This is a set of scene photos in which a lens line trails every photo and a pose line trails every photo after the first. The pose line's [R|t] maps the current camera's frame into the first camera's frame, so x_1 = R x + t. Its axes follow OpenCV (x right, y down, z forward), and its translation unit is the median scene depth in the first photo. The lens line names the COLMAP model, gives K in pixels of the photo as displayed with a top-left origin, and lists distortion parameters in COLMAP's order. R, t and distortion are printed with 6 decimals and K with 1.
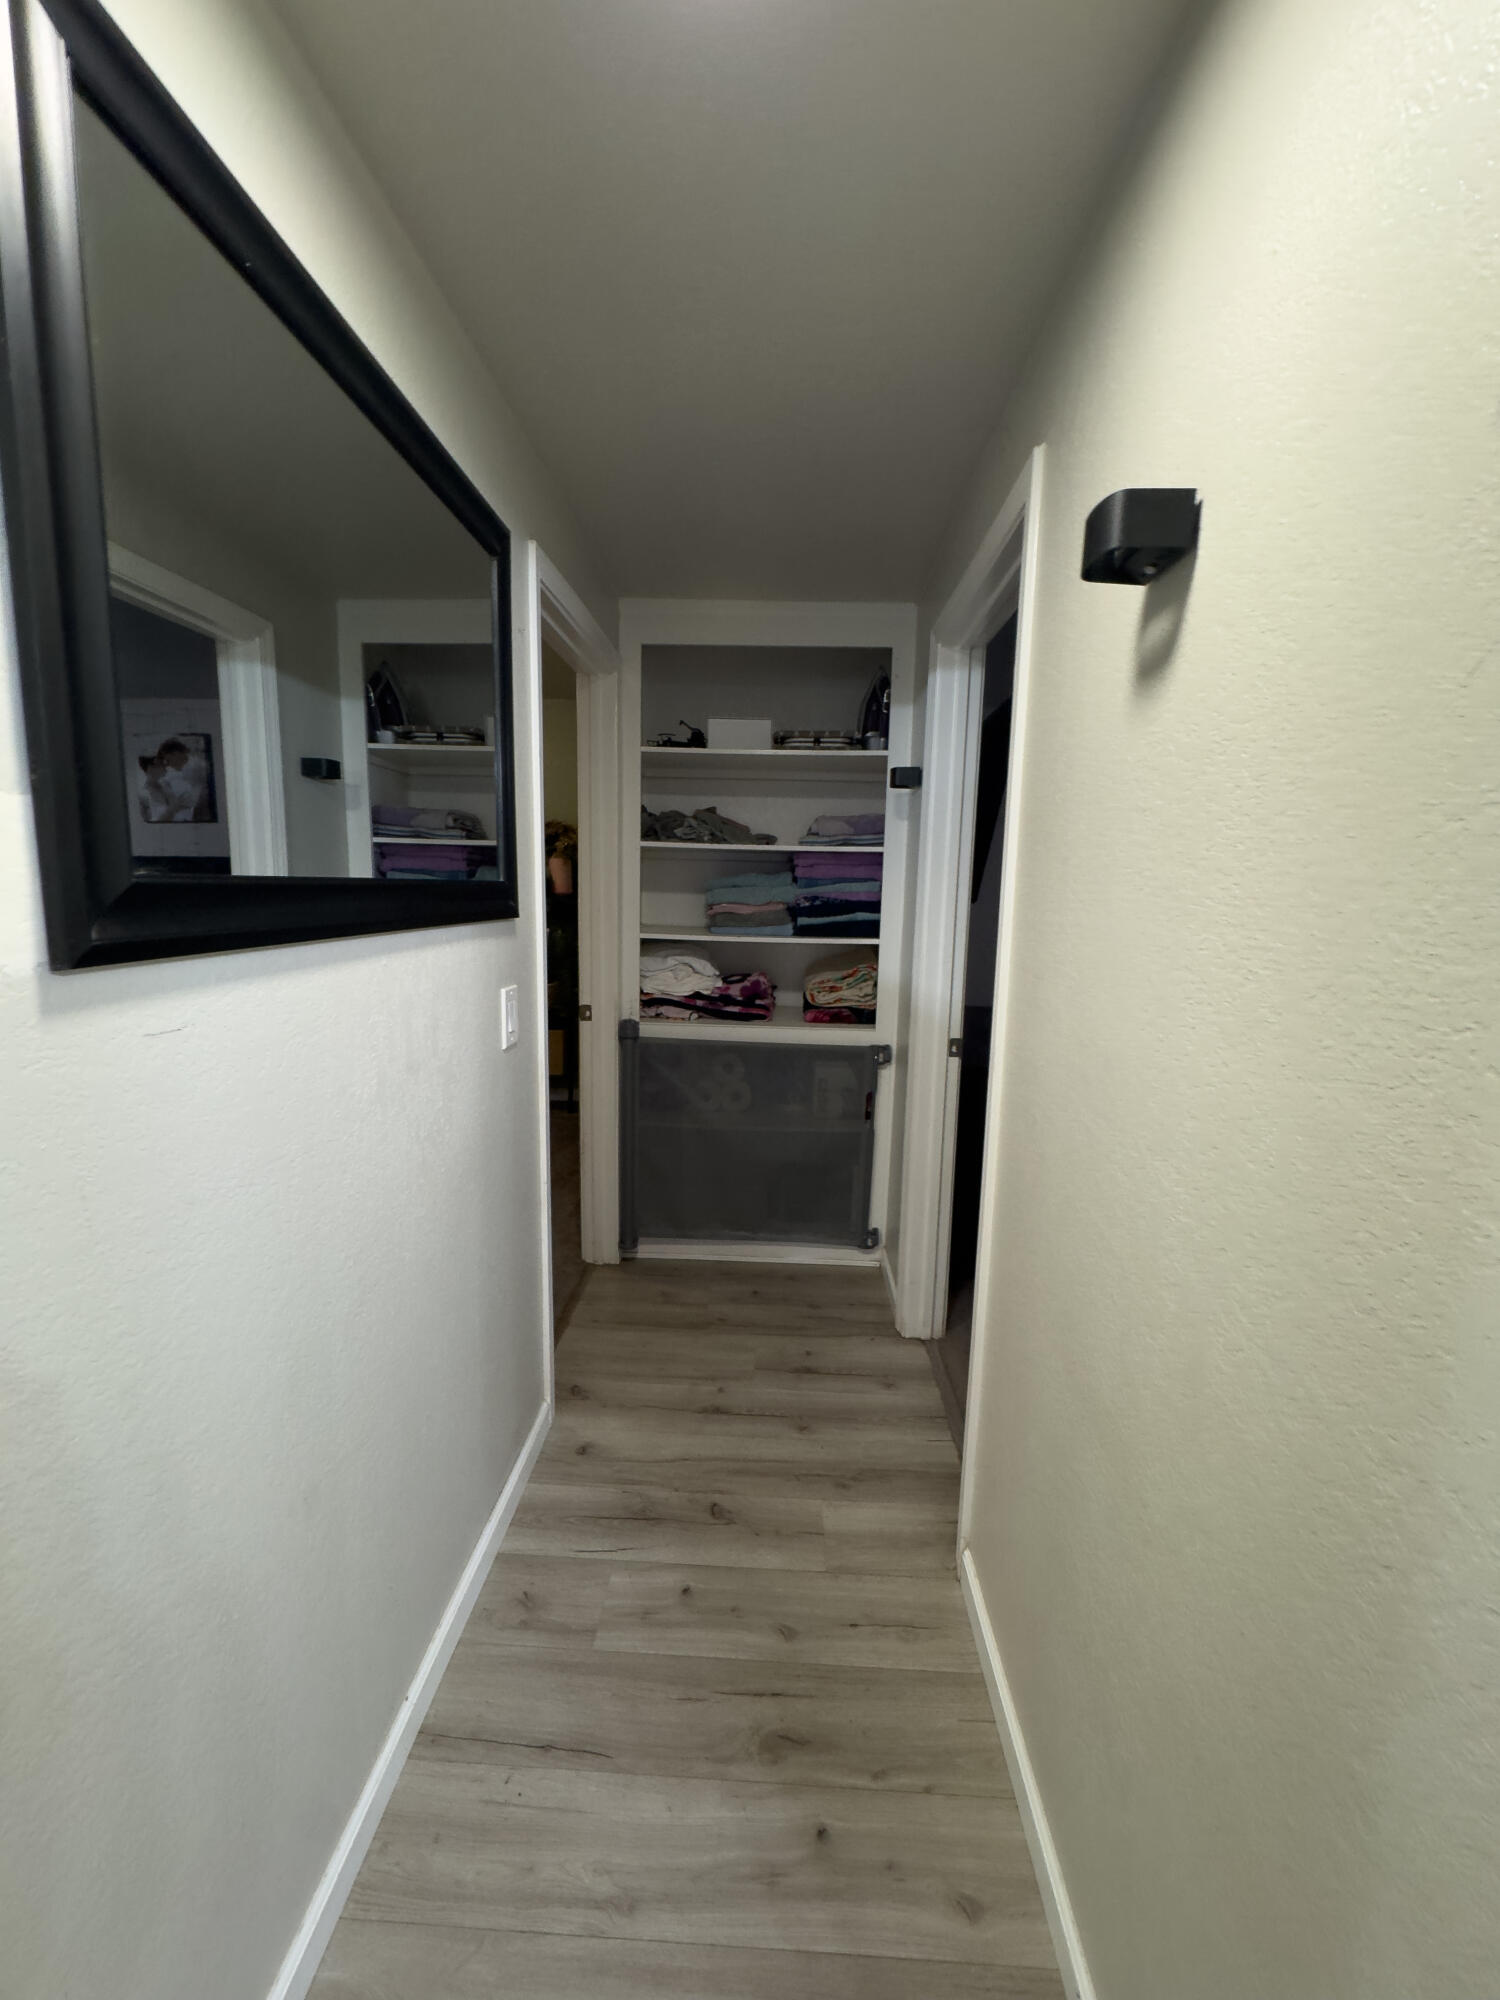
lens RADIAL K [[794.4, 0, 751.3], [0, 794.4, 996.9], [0, 0, 1]] dist [-0.004236, 0.000968]
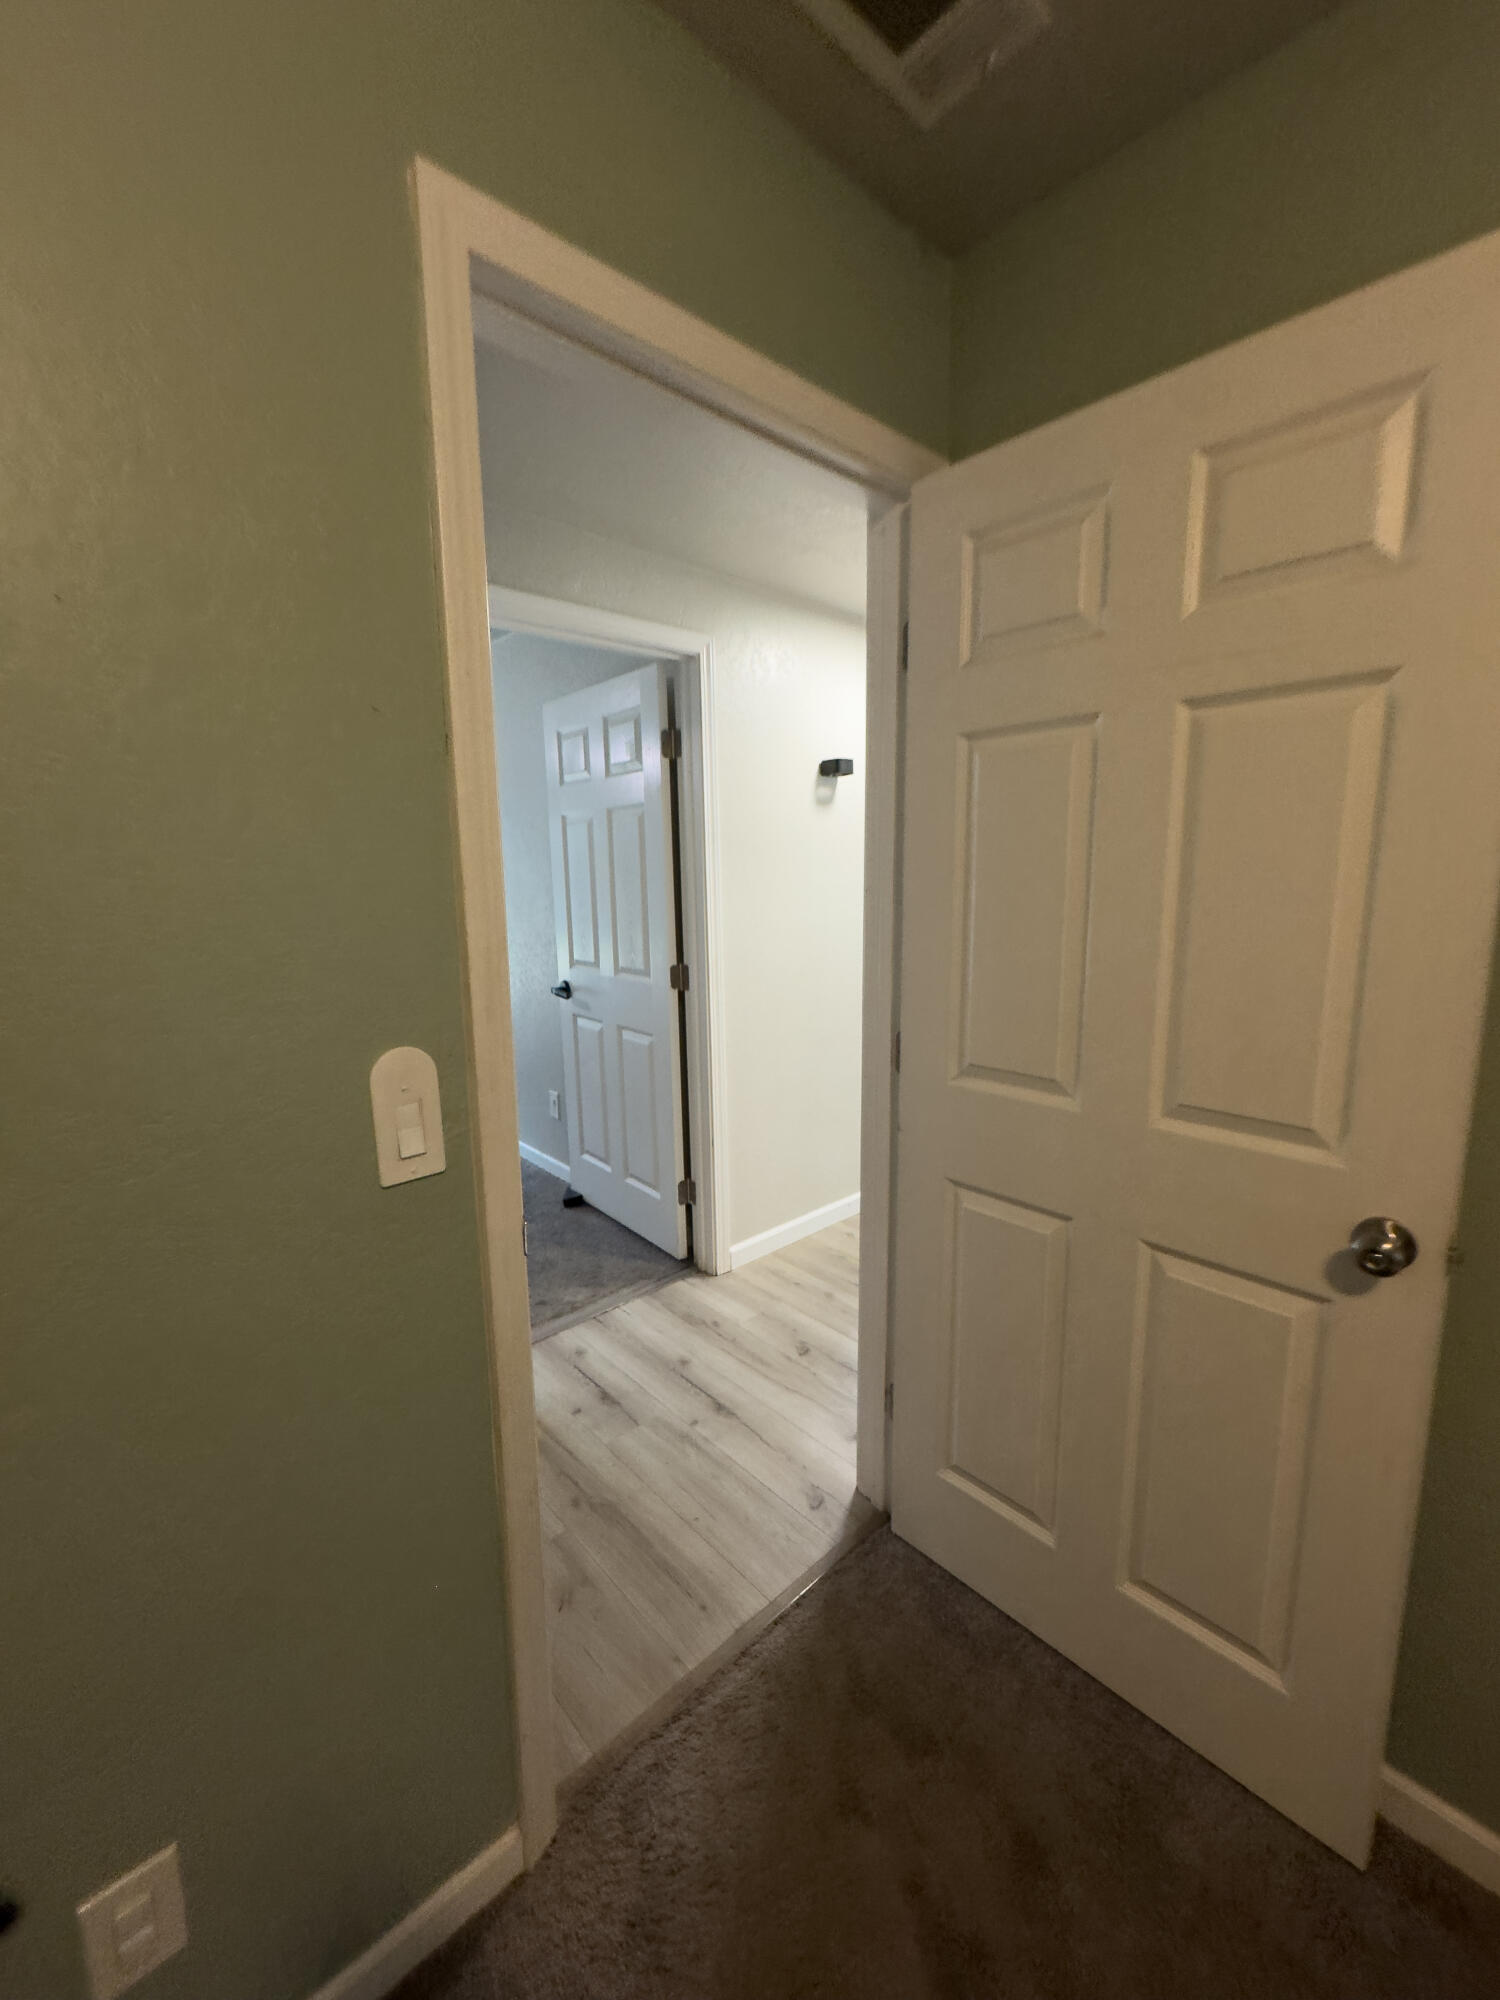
lens RADIAL K [[794.4, 0, 745.0], [0, 794.4, 999.0], [0, 0, 1]] dist [-0.004236, 0.000968]
pose [[-0.694039, -0.127017, 0.708644, -0.694246], [0.104655, 0.956058, 0.273861, -0.231584], [-0.712290, 0.264234, -0.650249, 1.475530]]
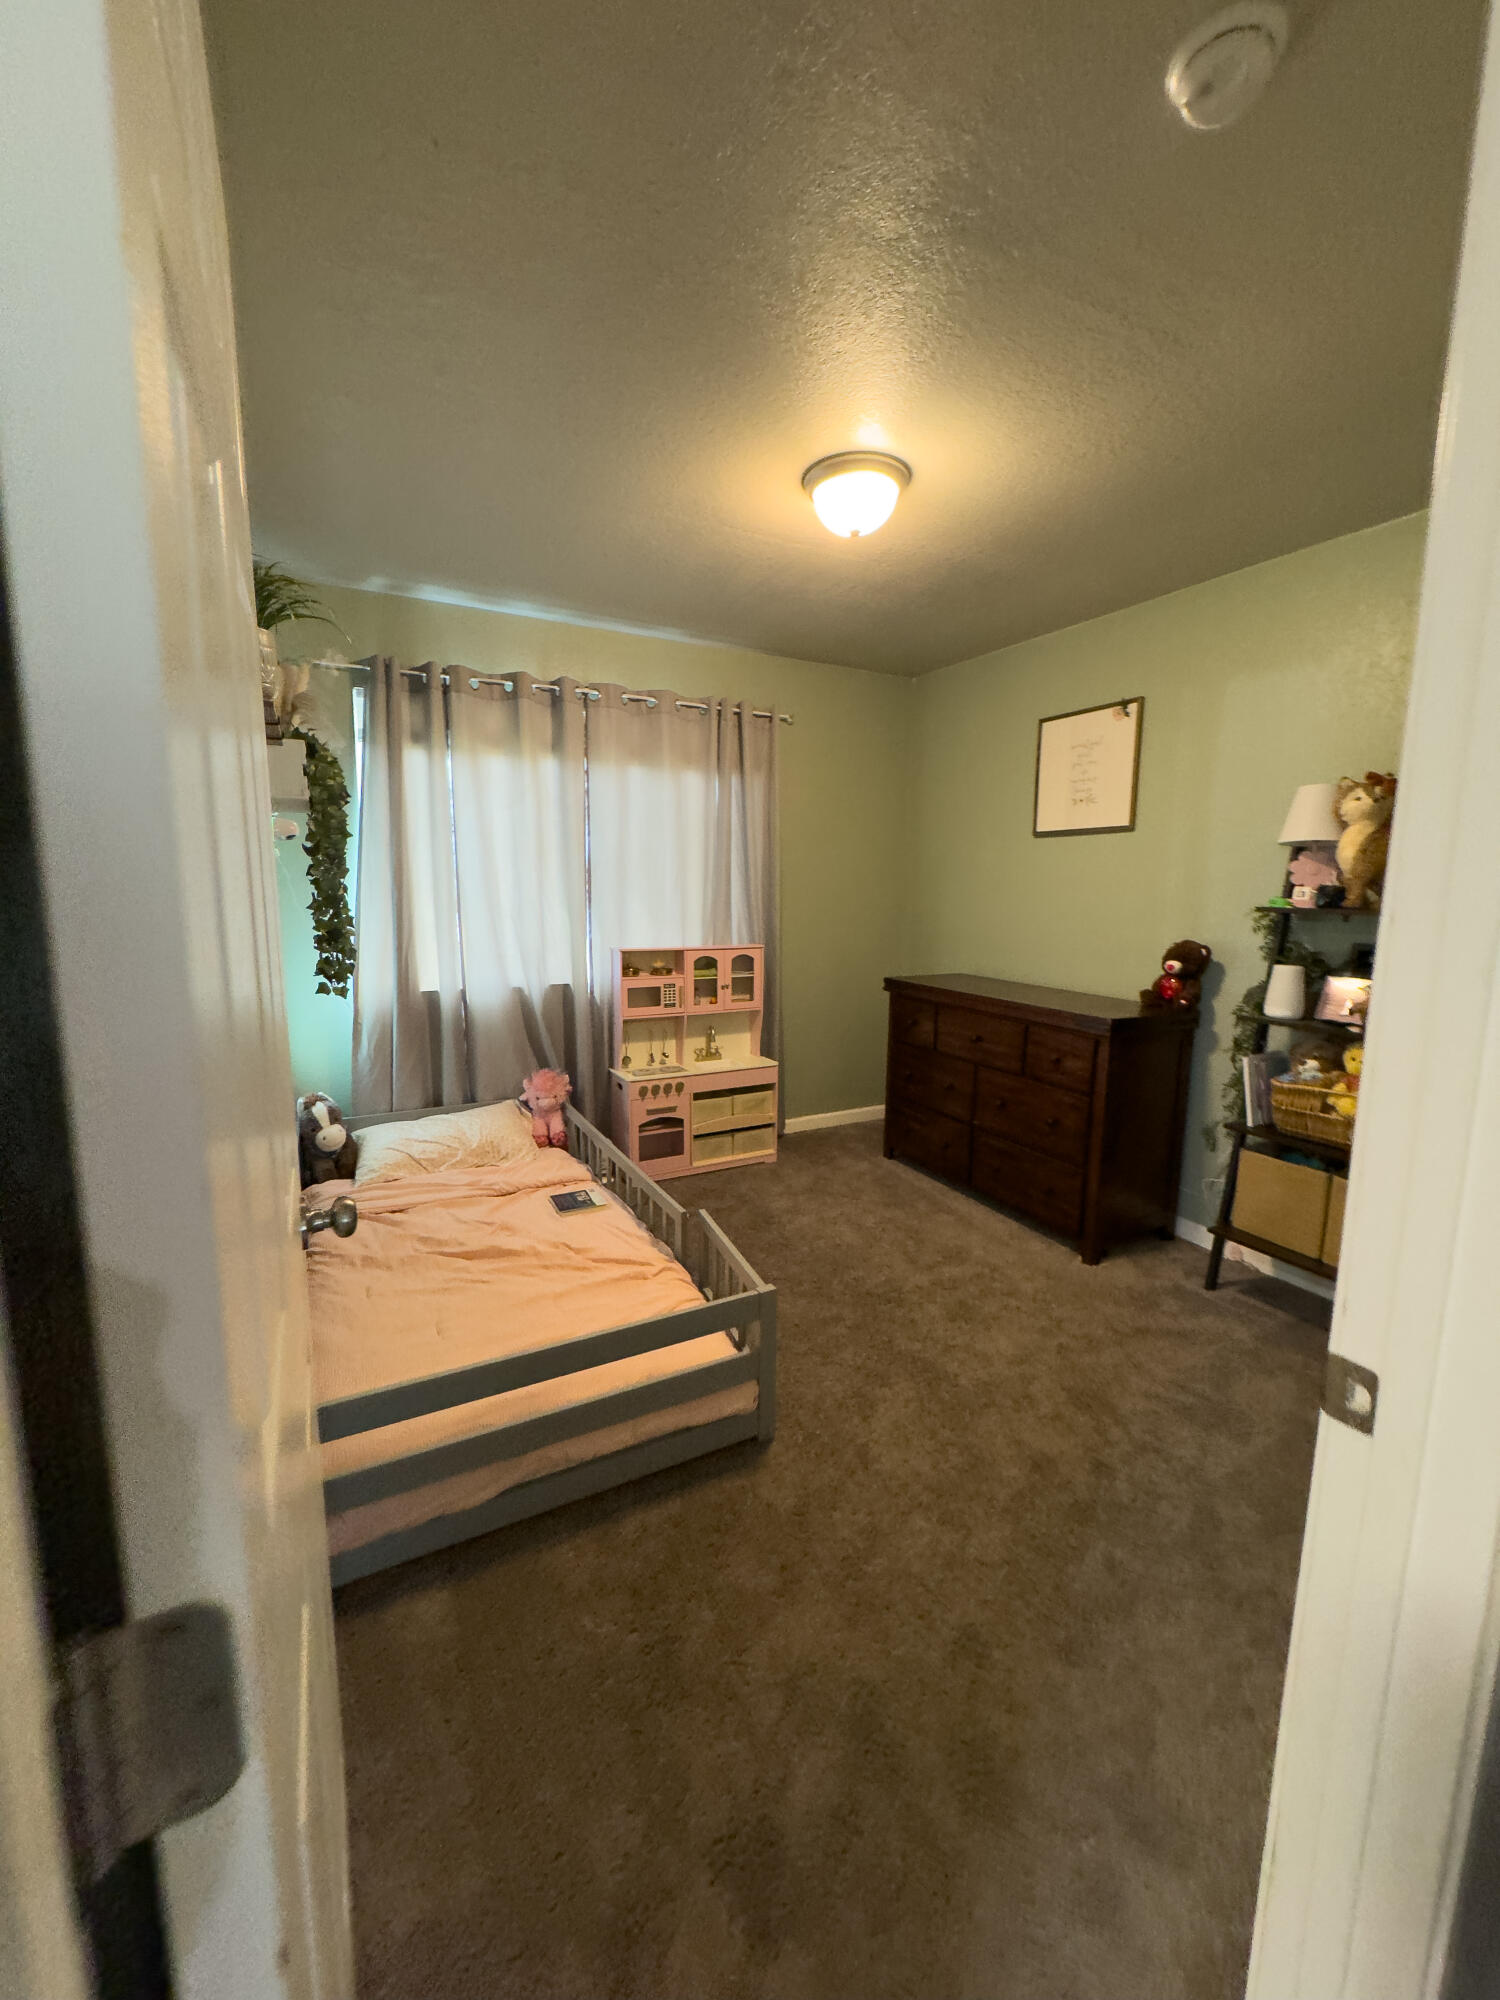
lens RADIAL K [[794.4, 0, 750.4], [0, 794.4, 1002.2], [0, 0, 1]] dist [-0.004236, 0.000968]
pose [[0.500277, 0.105171, -0.859454, -0.137903], [-0.122050, 0.991251, 0.050255, -0.112769], [0.857220, 0.079755, 0.508736, 0.927452]]
